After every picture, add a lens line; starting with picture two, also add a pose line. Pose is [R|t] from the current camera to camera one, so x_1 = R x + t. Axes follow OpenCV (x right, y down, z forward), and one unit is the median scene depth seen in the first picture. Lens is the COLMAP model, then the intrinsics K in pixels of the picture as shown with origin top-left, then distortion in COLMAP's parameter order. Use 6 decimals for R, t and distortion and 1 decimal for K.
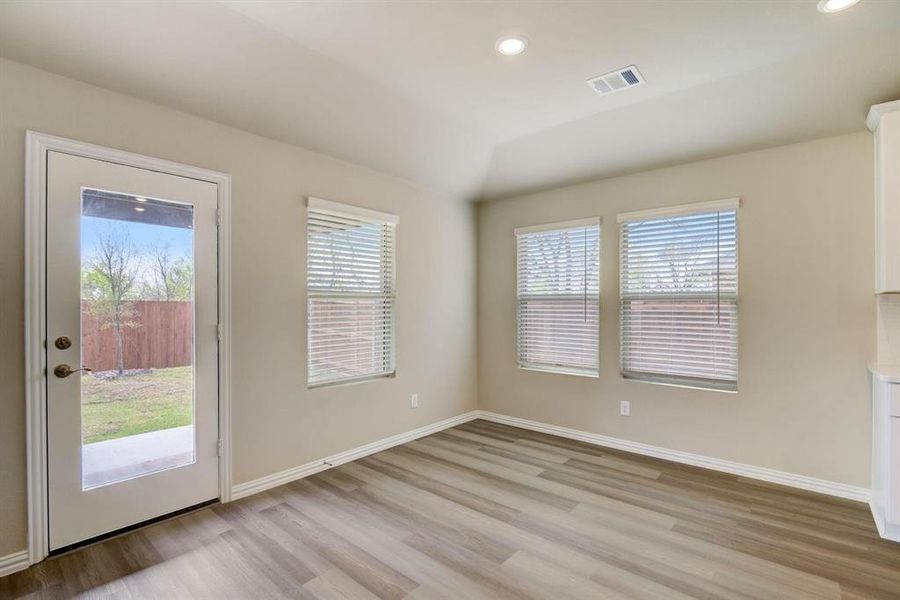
lens RADIAL K [[412.1, 0, 451.1], [0, 412.1, 304.0], [0, 0, 1]] dist [-0.011015, -0.002430]
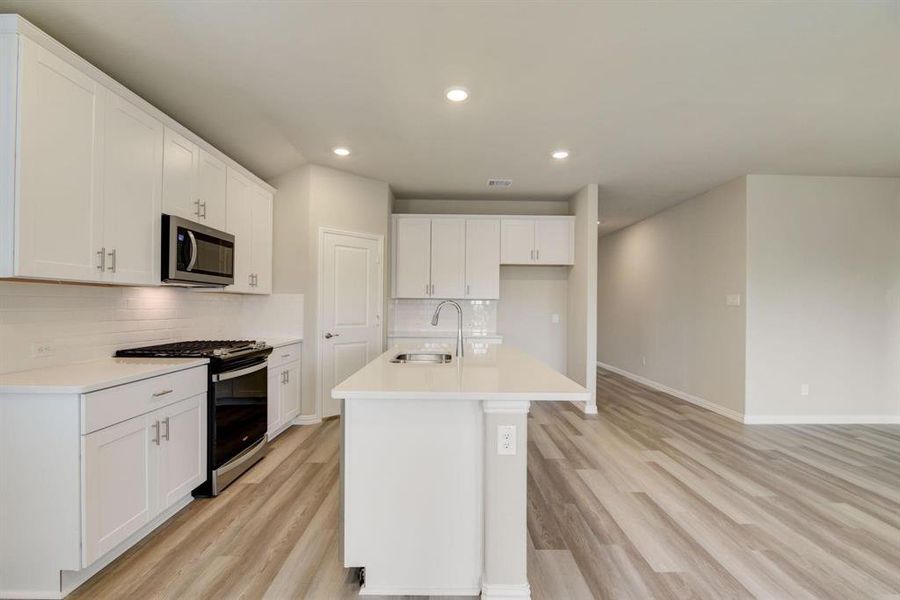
lens RADIAL K [[412.1, 0, 450.9], [0, 412.1, 302.9], [0, 0, 1]] dist [-0.011015, -0.002430]
pose [[-0.656164, -0.003543, 0.754610, 0.002948], [-0.015246, 0.999847, -0.008562, 0.010071], [-0.754464, -0.017123, -0.656118, 0.875074]]
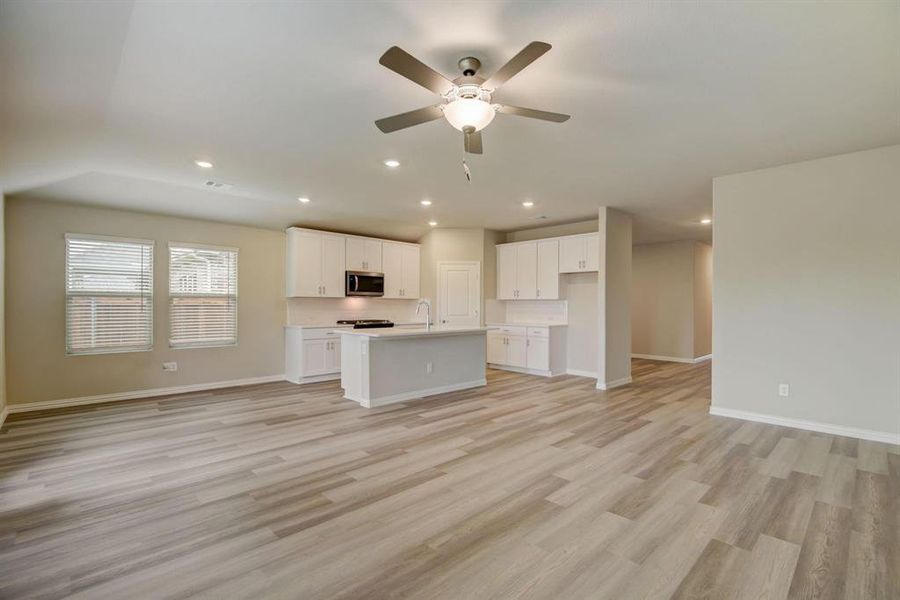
lens RADIAL K [[412.1, 0, 451.1], [0, 412.1, 303.5], [0, 0, 1]] dist [-0.011015, -0.002430]
pose [[0.090458, 0.000768, 0.995900, -1.560383], [-0.009518, 0.999955, 0.000094, 0.002868], [-0.995855, -0.009487, 0.090461, -0.289477]]
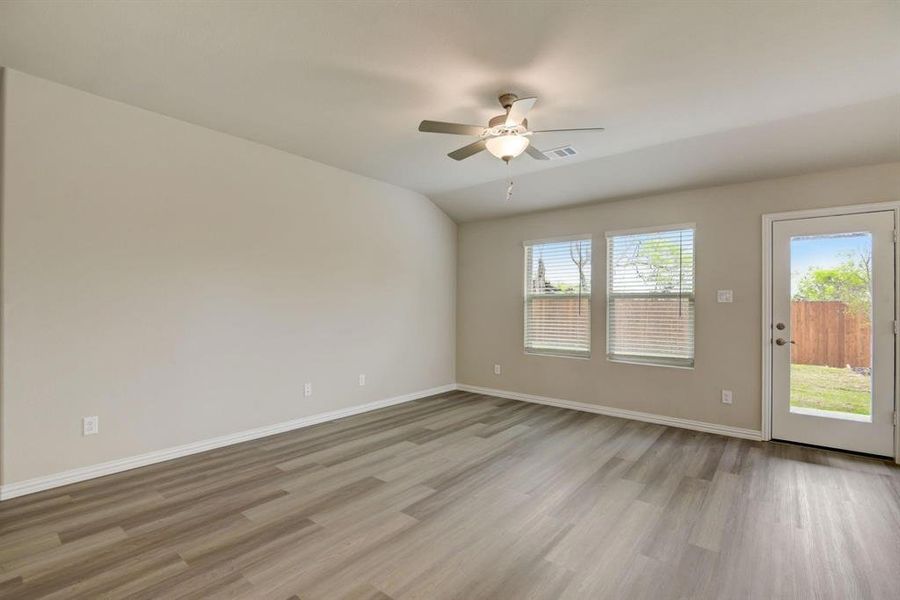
lens RADIAL K [[412.1, 0, 449.3], [0, 412.1, 304.7], [0, 0, 1]] dist [-0.011015, -0.002430]
pose [[0.026675, 0.000262, -0.999644, 0.698763], [-0.002096, 0.999998, 0.000206, 0.003020], [0.999642, 0.002090, 0.026675, -0.440755]]
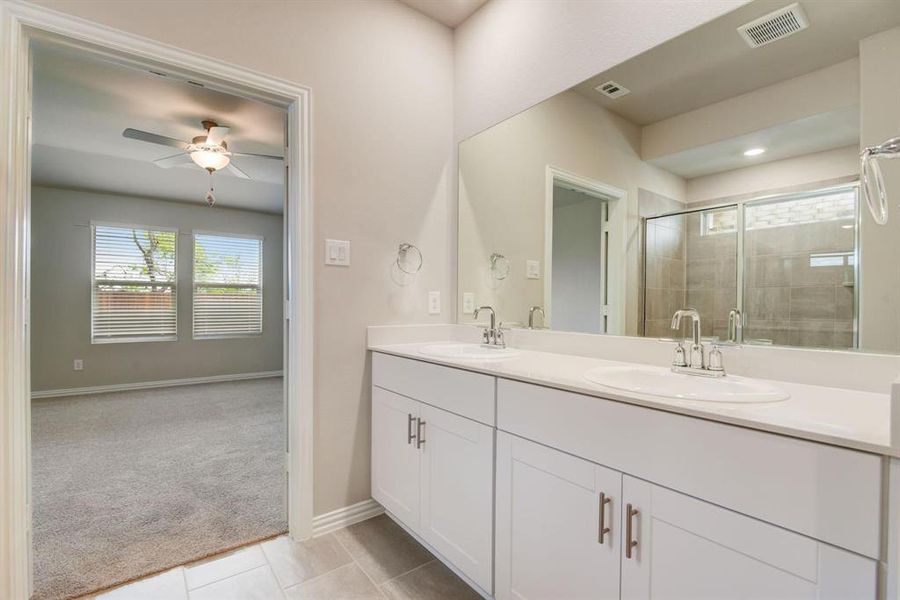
lens RADIAL K [[412.1, 0, 452.8], [0, 412.1, 305.2], [0, 0, 1]] dist [-0.011015, -0.002430]
pose [[0.973553, 0.005435, -0.228395, 0.701533], [-0.003557, 0.999956, 0.008630, 0.051523], [0.228432, -0.007589, 0.973530, -1.514044]]
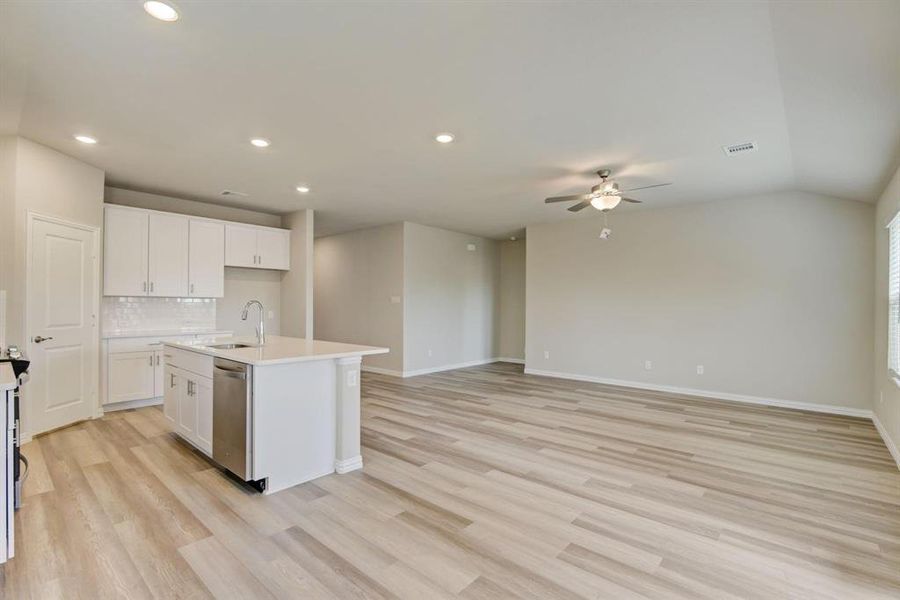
lens RADIAL K [[412.1, 0, 448.3], [0, 412.1, 303.1], [0, 0, 1]] dist [-0.011015, -0.002430]
pose [[-0.999848, -0.008340, 0.015337, 0.154403], [-0.008521, 0.999895, -0.011757, 0.015294], [-0.015237, -0.011886, -0.999813, 1.623550]]
